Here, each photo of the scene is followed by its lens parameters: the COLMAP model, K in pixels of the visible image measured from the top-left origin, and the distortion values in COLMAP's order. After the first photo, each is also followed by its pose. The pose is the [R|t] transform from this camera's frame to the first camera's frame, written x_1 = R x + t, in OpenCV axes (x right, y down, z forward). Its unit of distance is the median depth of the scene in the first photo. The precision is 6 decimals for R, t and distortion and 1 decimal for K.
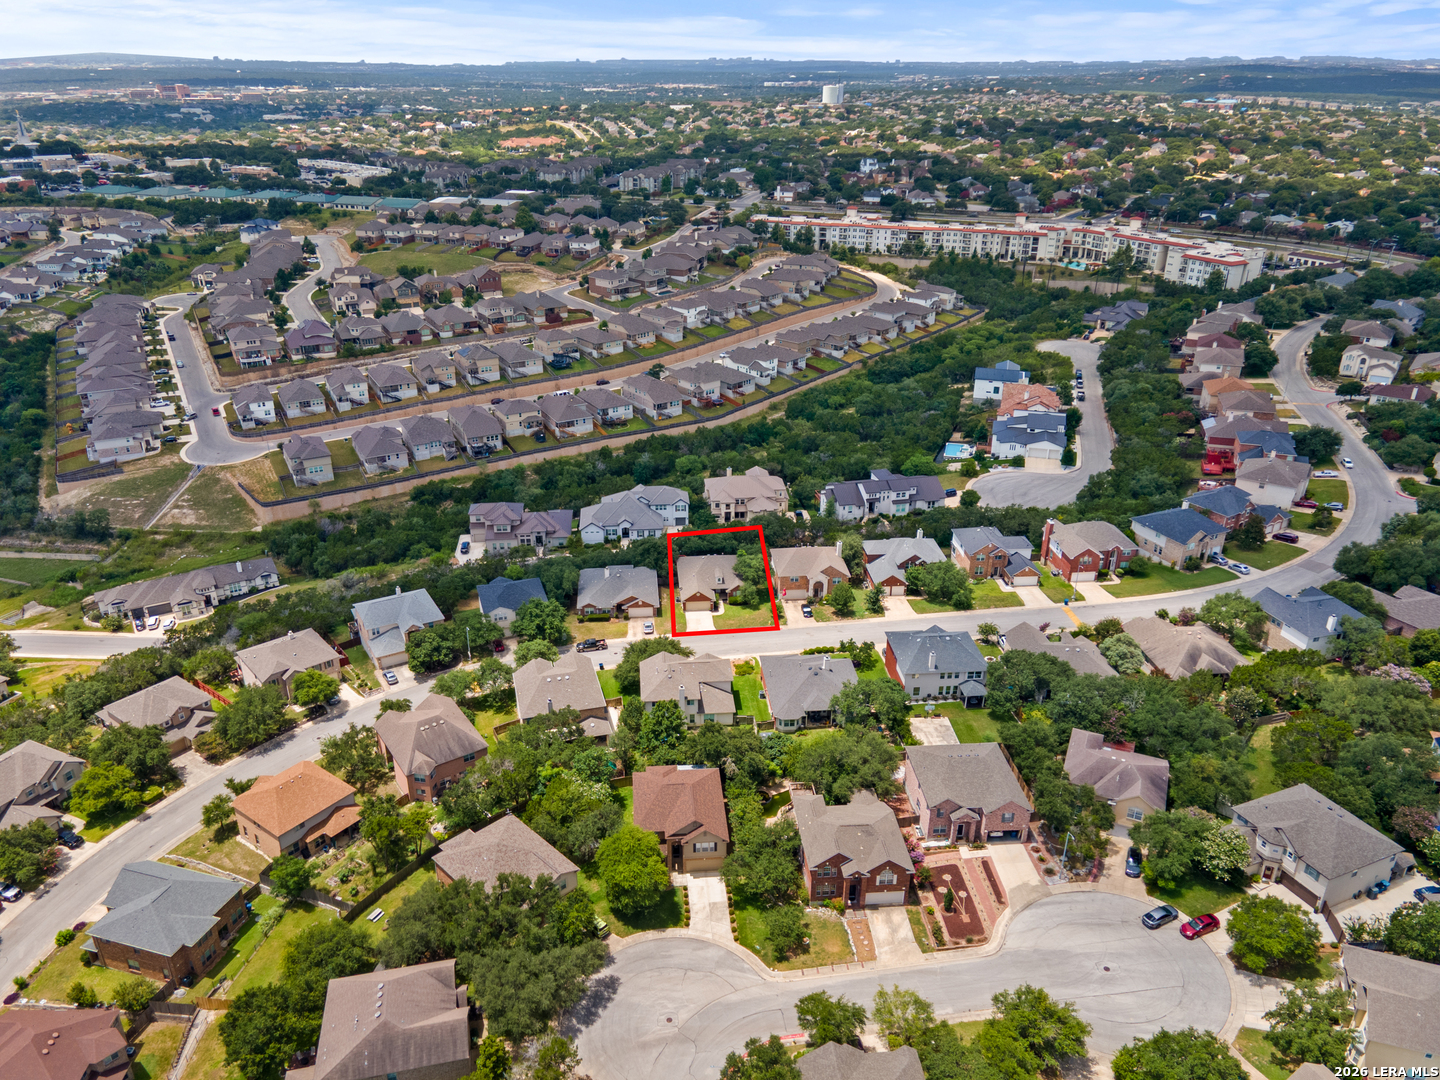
lens RADIAL K [[1008.1, 0, 751.7], [0, 1008.1, 538.9], [0, 0, 1]] dist [0.034441, 0.000720]
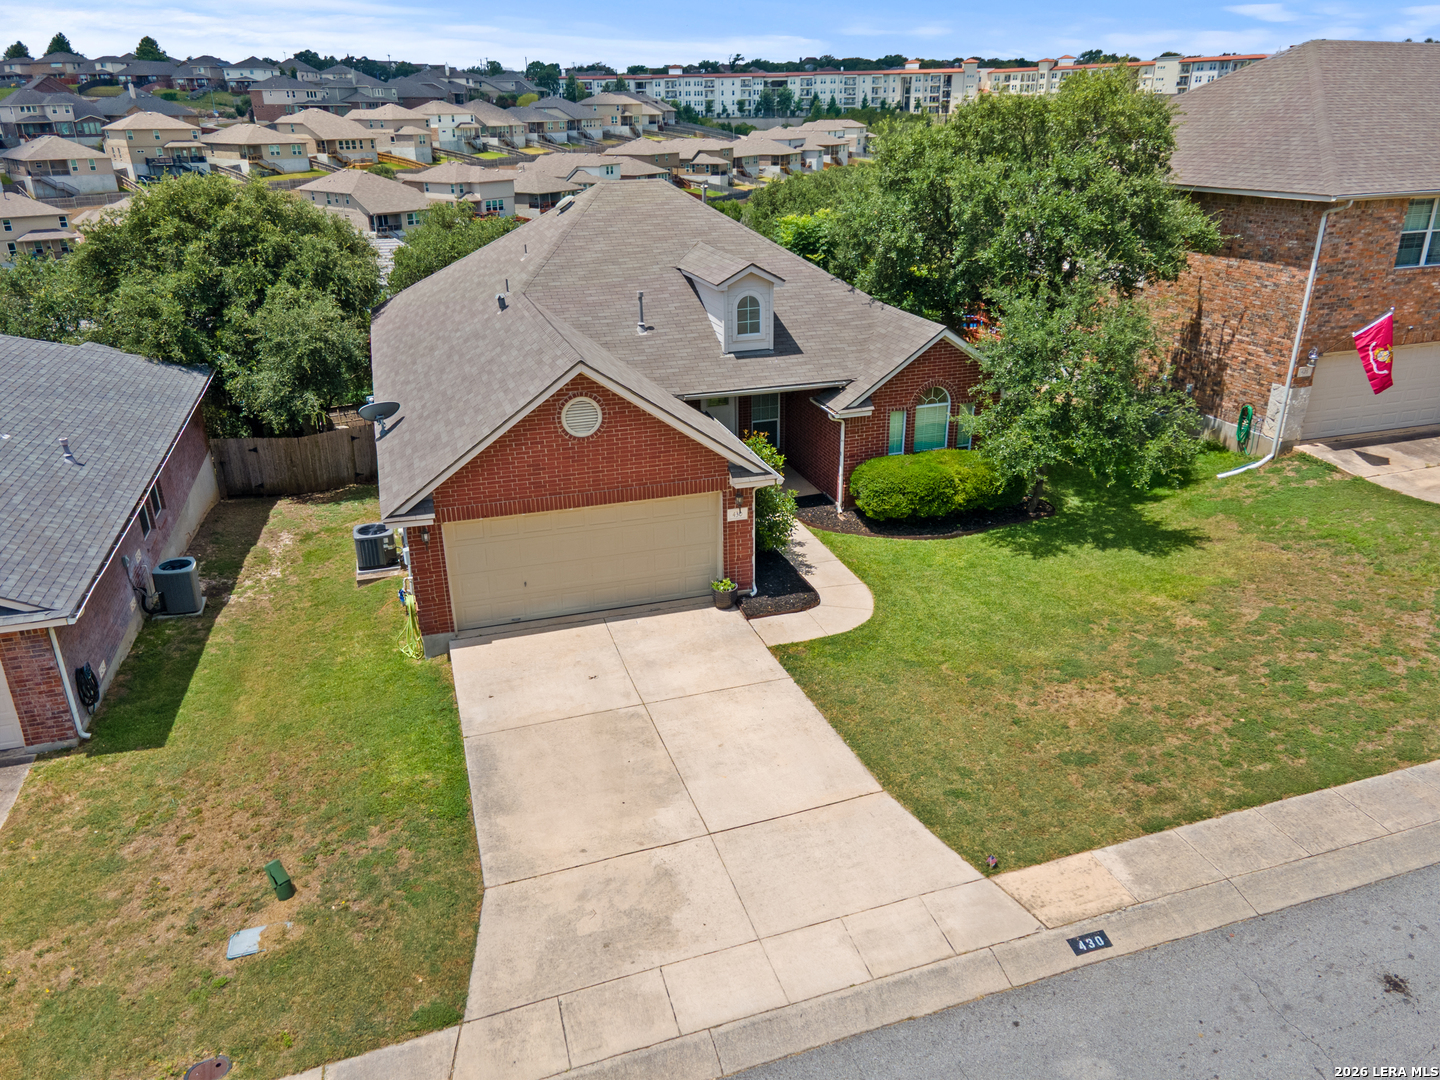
lens RADIAL K [[1008.1, 0, 751.7], [0, 1008.1, 538.9], [0, 0, 1]] dist [0.034441, 0.000720]
pose [[0.975894, -0.095568, 0.196207, -0.046700], [0.102531, 0.994400, -0.025618, 0.056599], [-0.192660, 0.045117, 0.980228, 0.755432]]
